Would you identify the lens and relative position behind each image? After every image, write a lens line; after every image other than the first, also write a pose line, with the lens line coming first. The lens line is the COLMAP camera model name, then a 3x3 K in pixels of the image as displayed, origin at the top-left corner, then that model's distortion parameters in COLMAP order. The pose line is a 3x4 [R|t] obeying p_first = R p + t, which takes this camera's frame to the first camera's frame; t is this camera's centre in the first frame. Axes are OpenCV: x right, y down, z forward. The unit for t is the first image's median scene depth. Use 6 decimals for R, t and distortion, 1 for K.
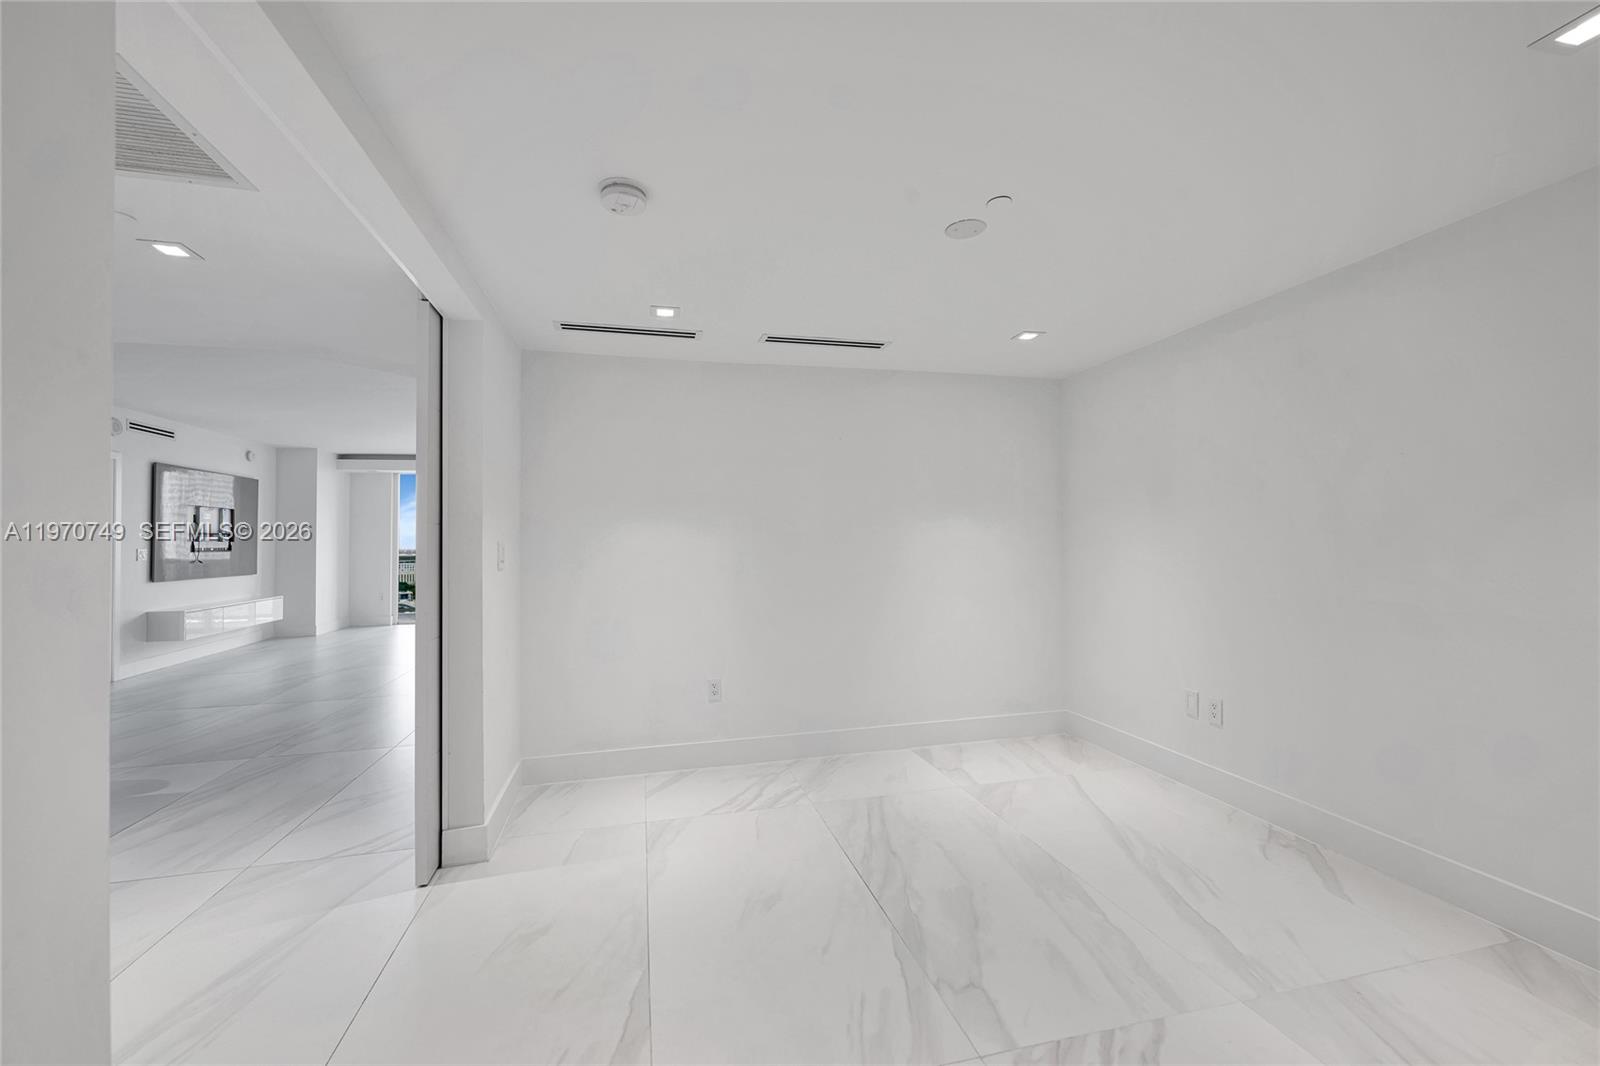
lens RADIAL K [[635.3, 0, 792.4], [0, 635.3, 536.7], [0, 0, 1]] dist [0.000645, 0.000142]
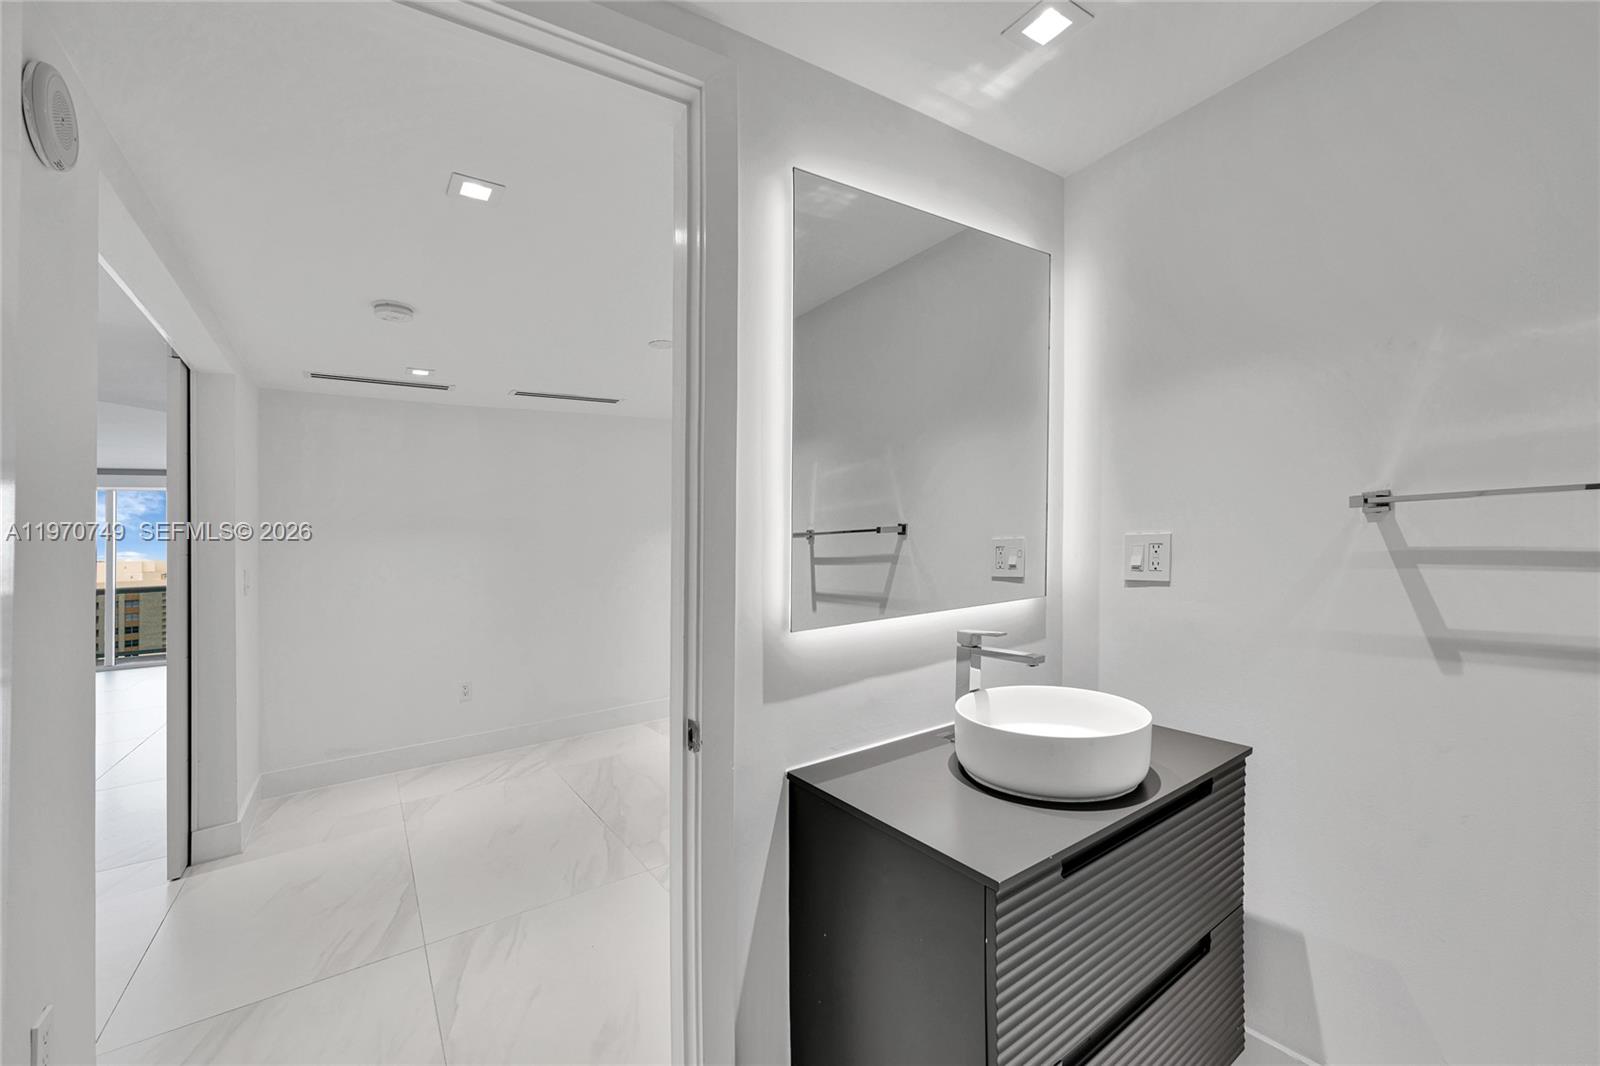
lens RADIAL K [[616.6, 0, 803.3], [0, 616.6, 509.1], [0, 0, 1]] dist [0.000763, 0.000062]
pose [[0.926934, -0.003237, 0.375211, 0.035049], [0.025590, 0.998180, -0.054606, -0.015839], [-0.374351, 0.060217, 0.925330, -0.368779]]
